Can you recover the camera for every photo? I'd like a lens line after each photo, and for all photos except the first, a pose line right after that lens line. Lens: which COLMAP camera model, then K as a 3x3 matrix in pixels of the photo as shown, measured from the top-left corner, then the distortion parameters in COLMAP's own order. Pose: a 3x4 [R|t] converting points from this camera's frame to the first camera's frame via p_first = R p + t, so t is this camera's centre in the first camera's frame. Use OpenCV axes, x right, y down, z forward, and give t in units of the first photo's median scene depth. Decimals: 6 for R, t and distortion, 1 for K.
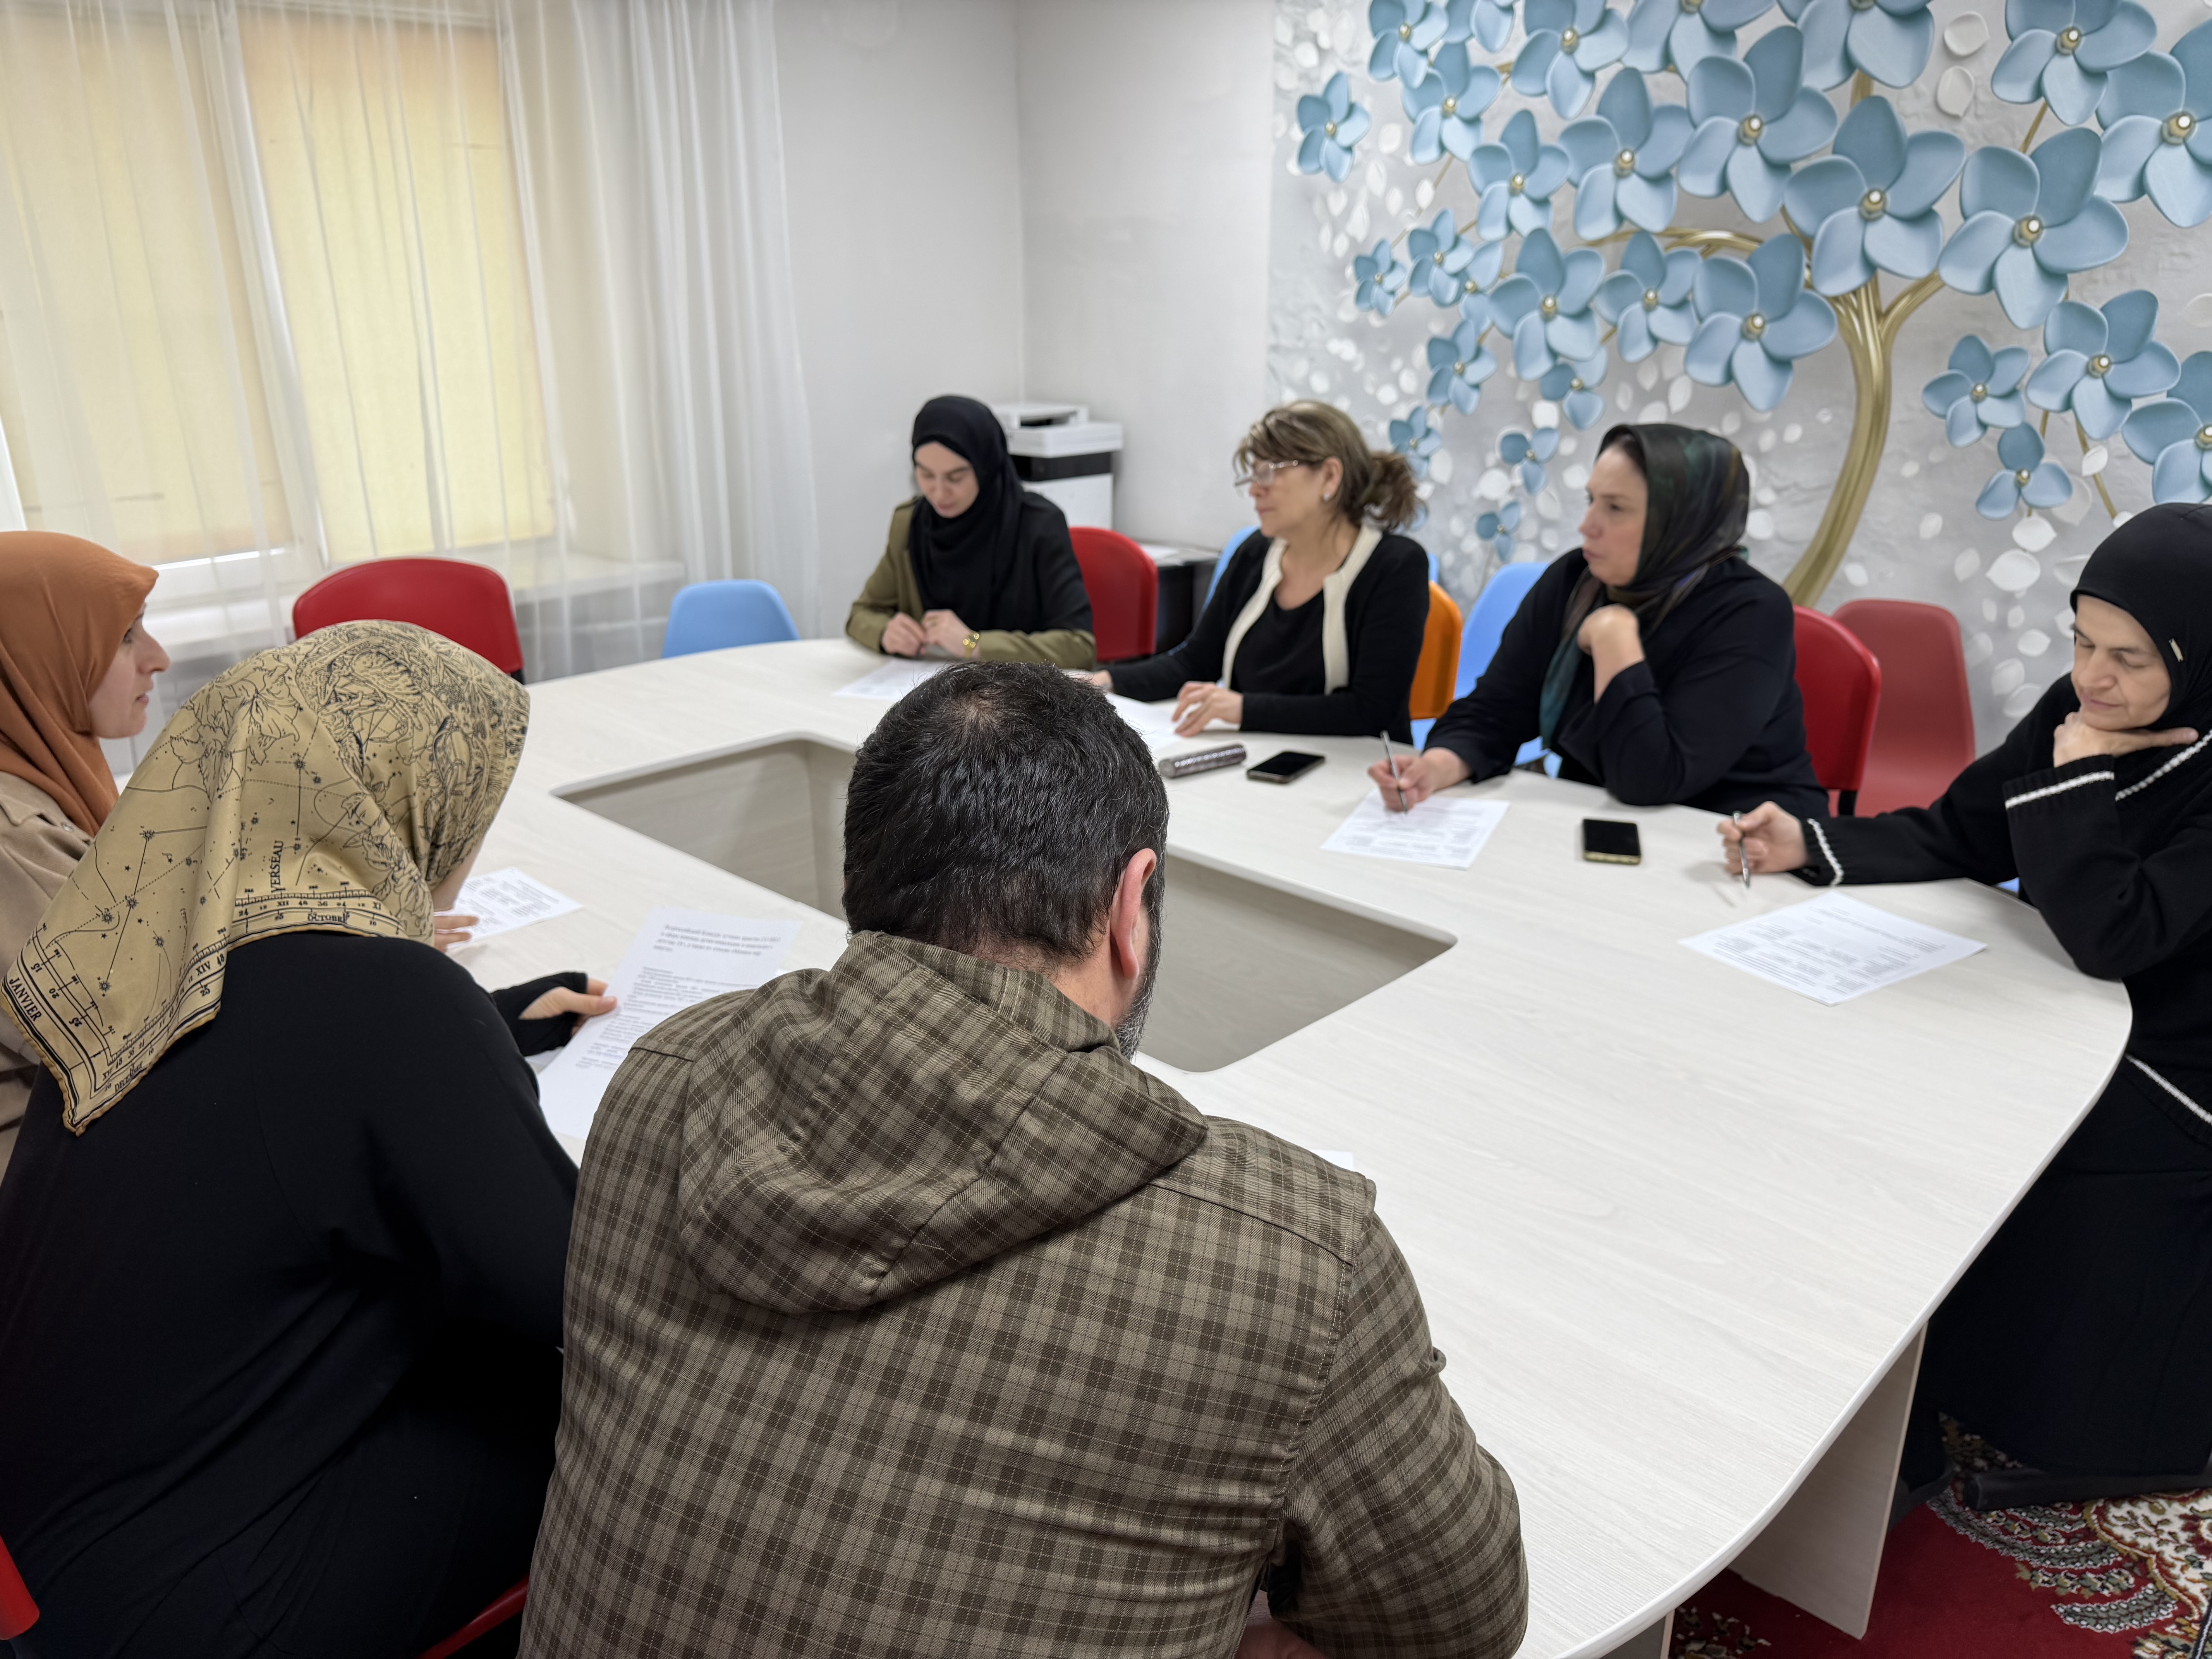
lens RADIAL K [[1541.4, 0, 1103.6], [0, 1541.4, 826.8], [0, 0, 1]] dist [-0.008996, -0.002521]
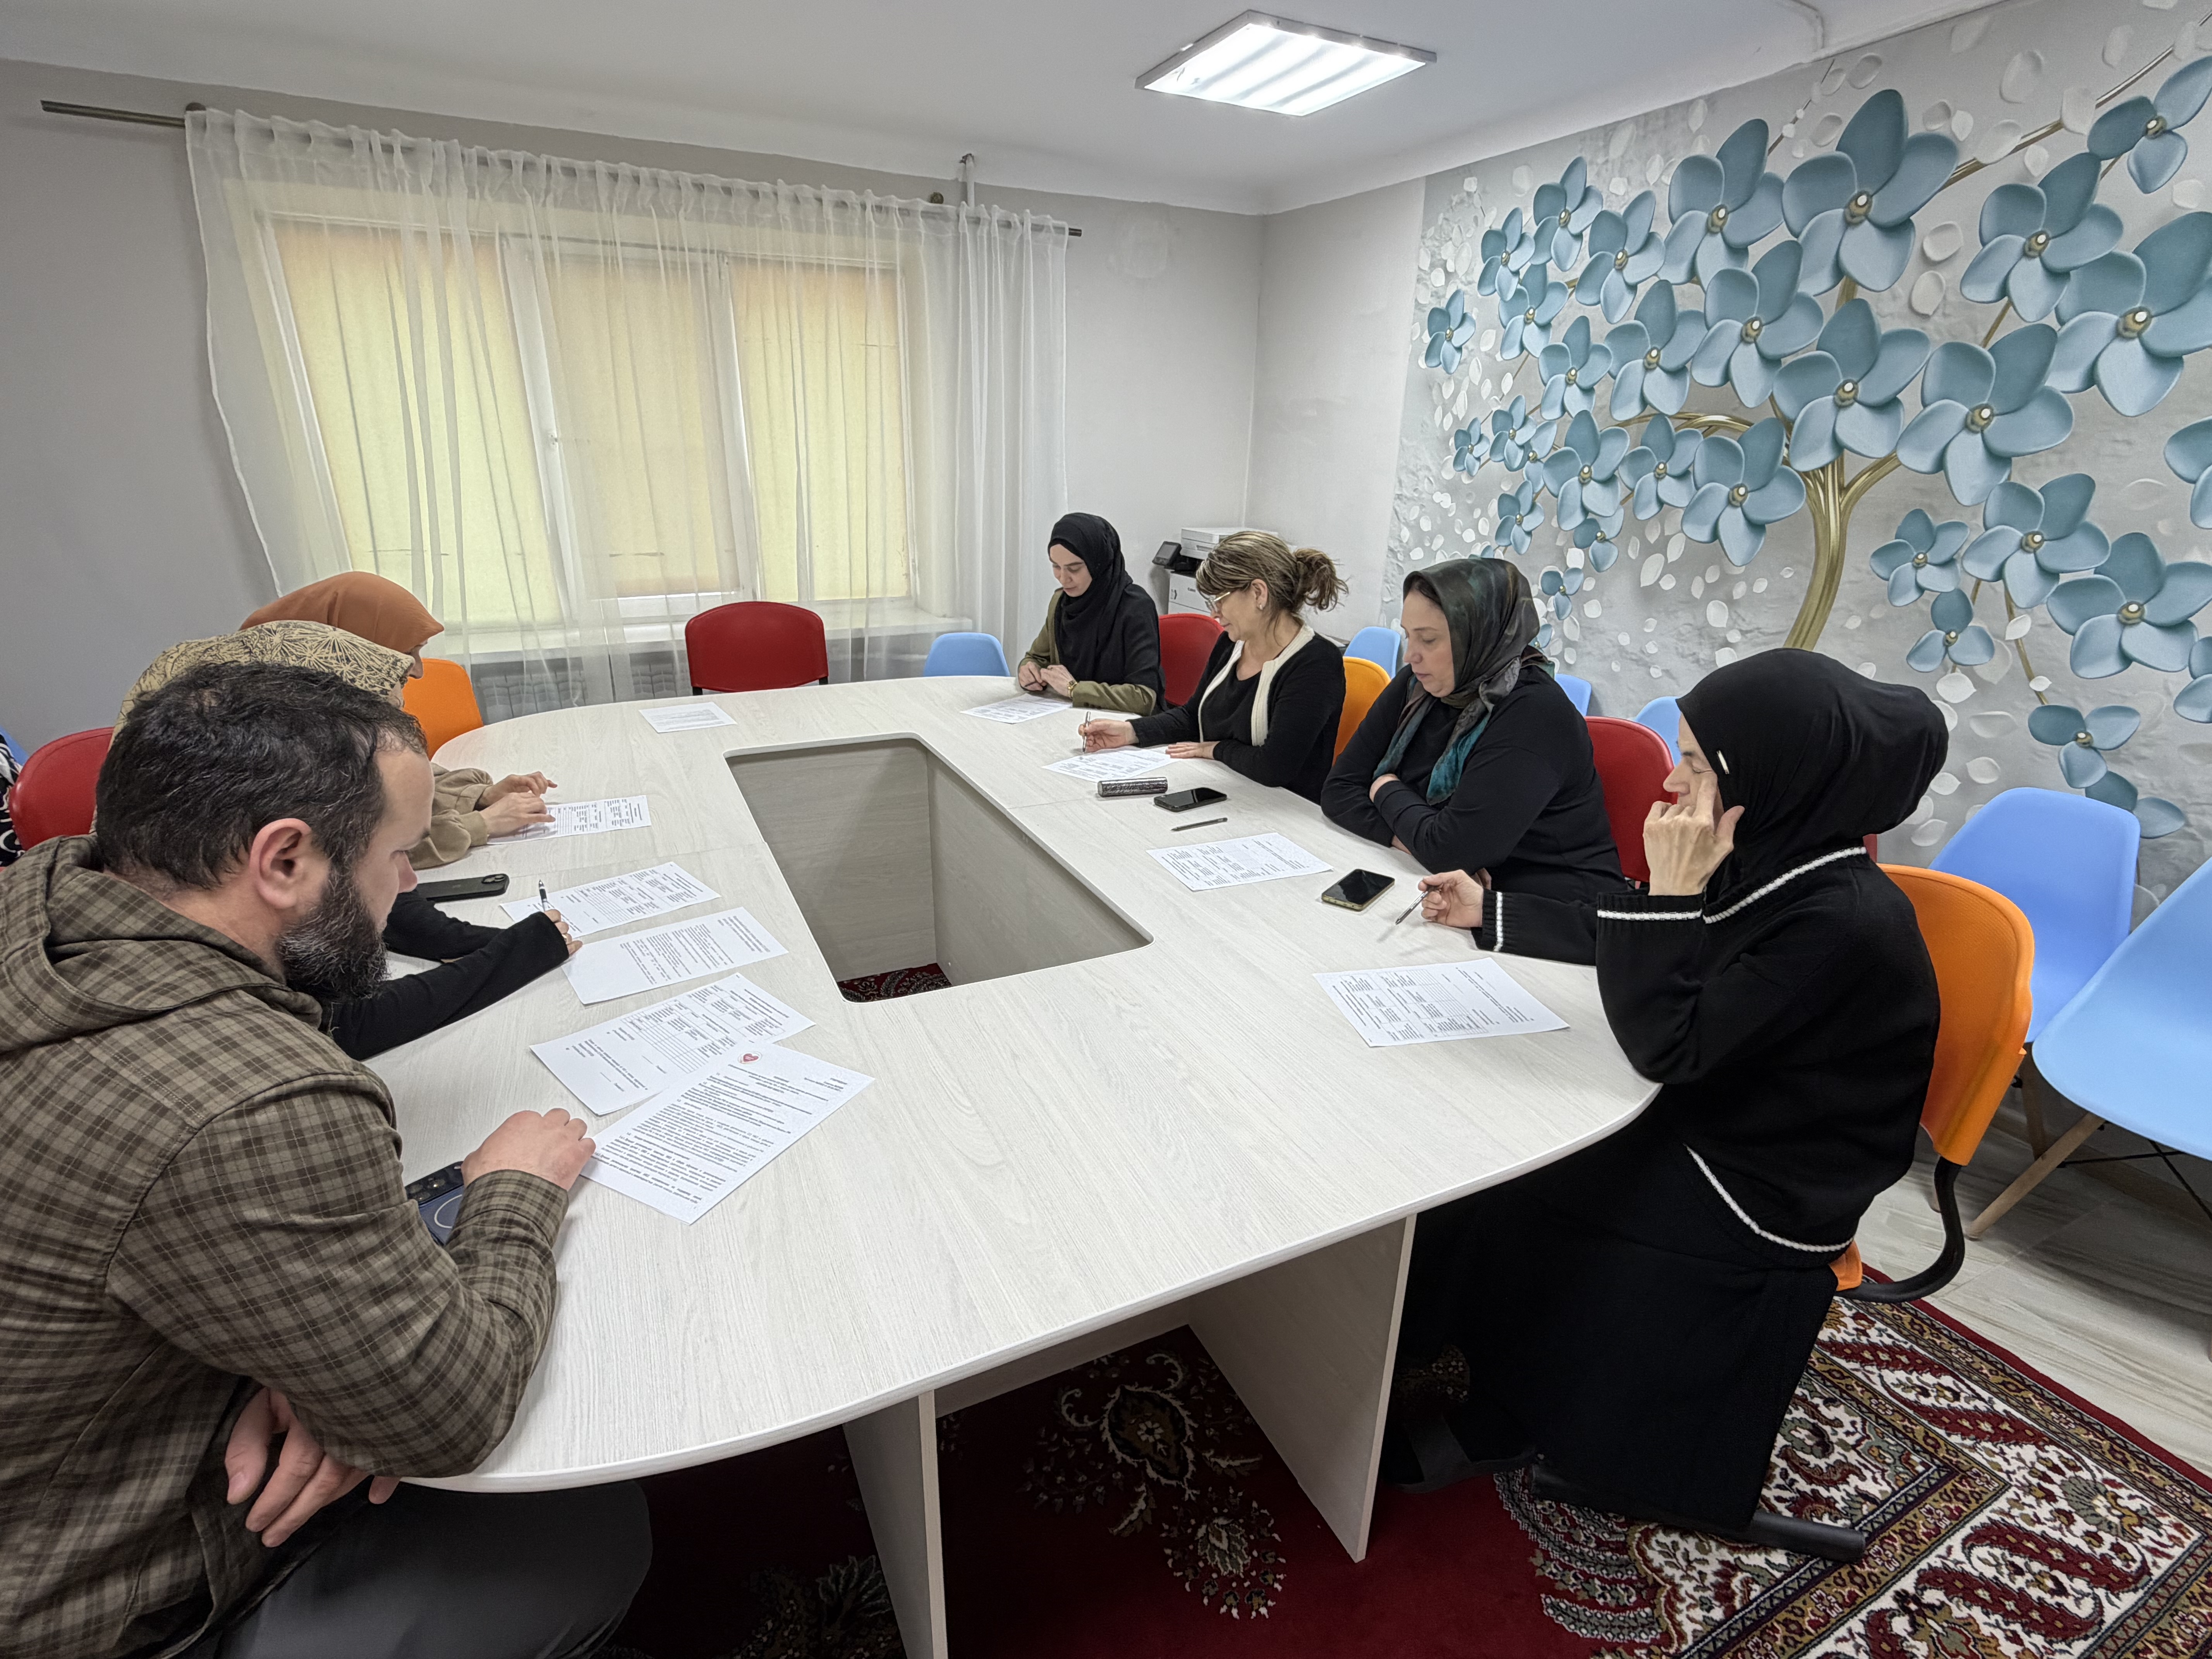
lens RADIAL K [[1030.7, 0, 1107.5], [0, 1030.7, 835.2], [0, 0, 1]] dist [-0.010216, 0.001948]
pose [[0.941535, 0.144801, -0.304210, 0.257226], [-0.139040, 0.989453, 0.040641, -0.026304], [0.306886, 0.004032, 0.951738, 0.086879]]
